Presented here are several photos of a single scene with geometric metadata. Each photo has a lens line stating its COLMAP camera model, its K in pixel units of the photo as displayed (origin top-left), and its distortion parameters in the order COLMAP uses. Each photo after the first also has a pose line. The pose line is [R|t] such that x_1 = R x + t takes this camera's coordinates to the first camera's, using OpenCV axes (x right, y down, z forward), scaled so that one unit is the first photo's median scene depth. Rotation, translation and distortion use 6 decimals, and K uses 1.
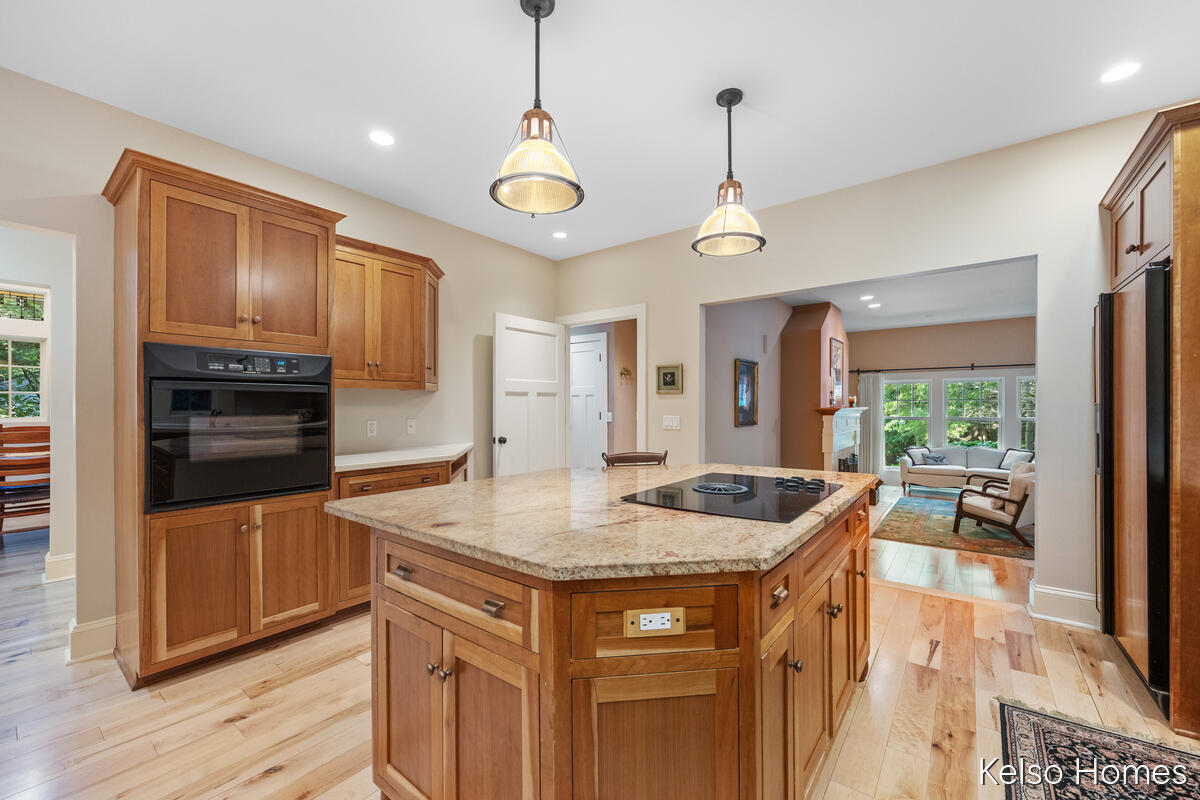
lens RADIAL K [[472.7, 0, 602.3], [0, 472.7, 407.3], [0, 0, 1]] dist [0.016477, 0.000068]
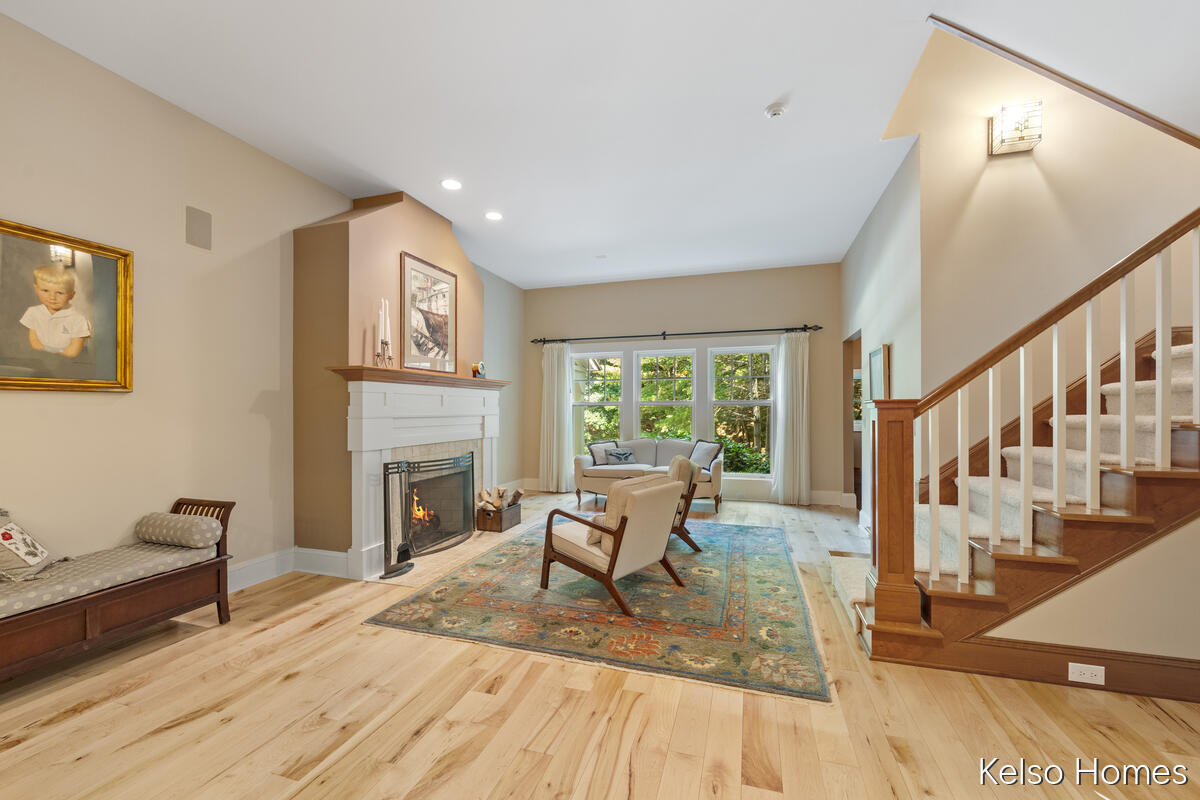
lens RADIAL K [[472.7, 0, 602.3], [0, 472.7, 407.3], [0, 0, 1]] dist [0.016477, 0.000068]
pose [[0.935390, 0.004331, 0.353590, 0.591318], [-0.002255, 0.999978, -0.006284, 0.051777], [-0.353610, 0.005080, 0.935379, 0.441598]]
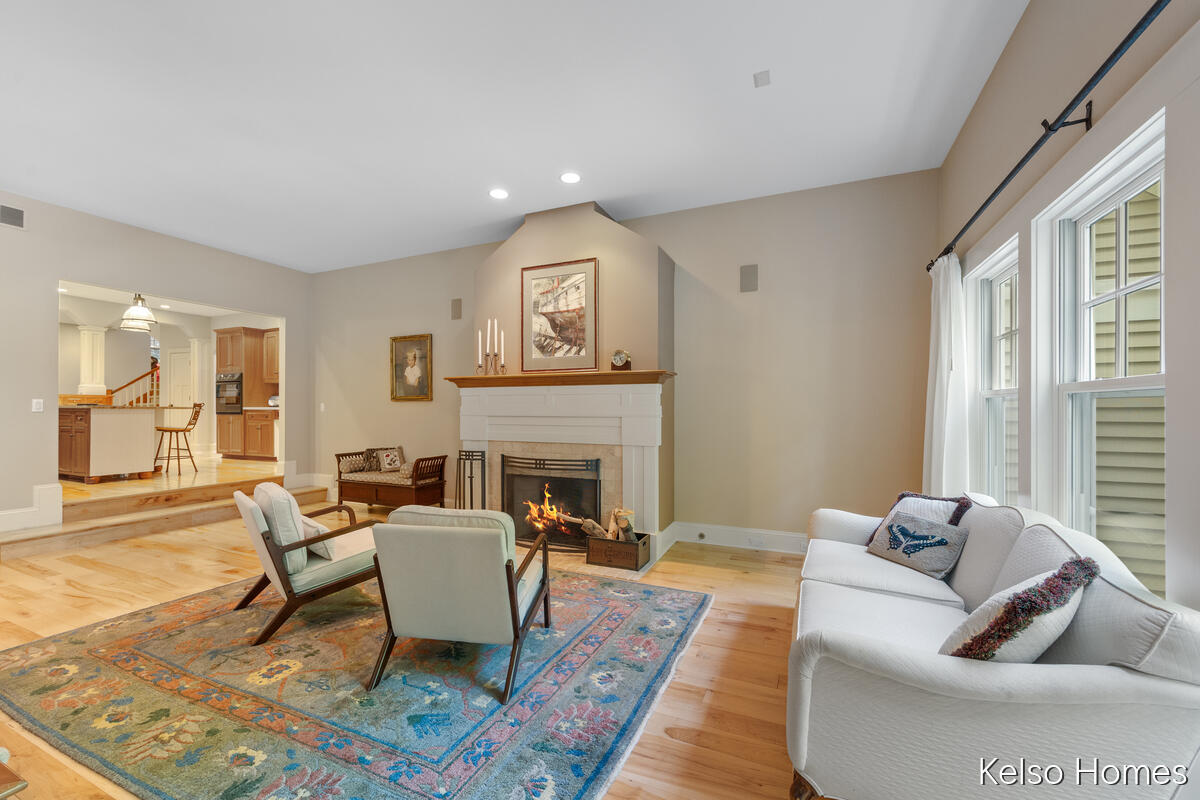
lens RADIAL K [[486.1, 0, 599.2], [0, 486.1, 405.7], [0, 0, 1]] dist [-0.006205, 0.000215]
pose [[0.247999, 0.001291, -0.968760, 1.326421], [-0.002336, 0.999997, 0.000735, 0.045532], [0.968758, 0.002080, 0.248001, 1.081278]]
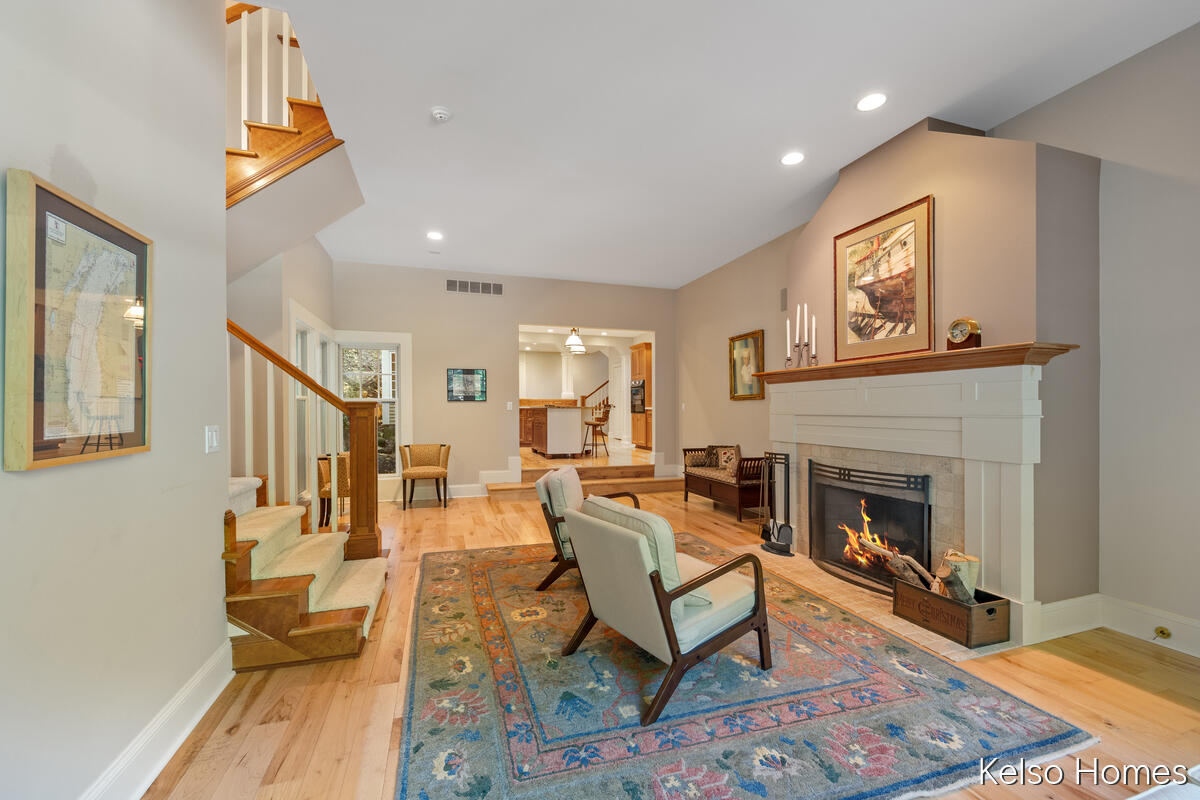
lens RADIAL K [[483.0, 0, 593.6], [0, 483.0, 410.1], [0, 0, 1]] dist [-0.006325, 0.000119]
pose [[-0.562833, 0.008023, -0.826532, 1.255354], [0.004131, 0.999968, 0.006893, 0.050275], [0.826560, 0.000466, -0.562848, 1.244234]]
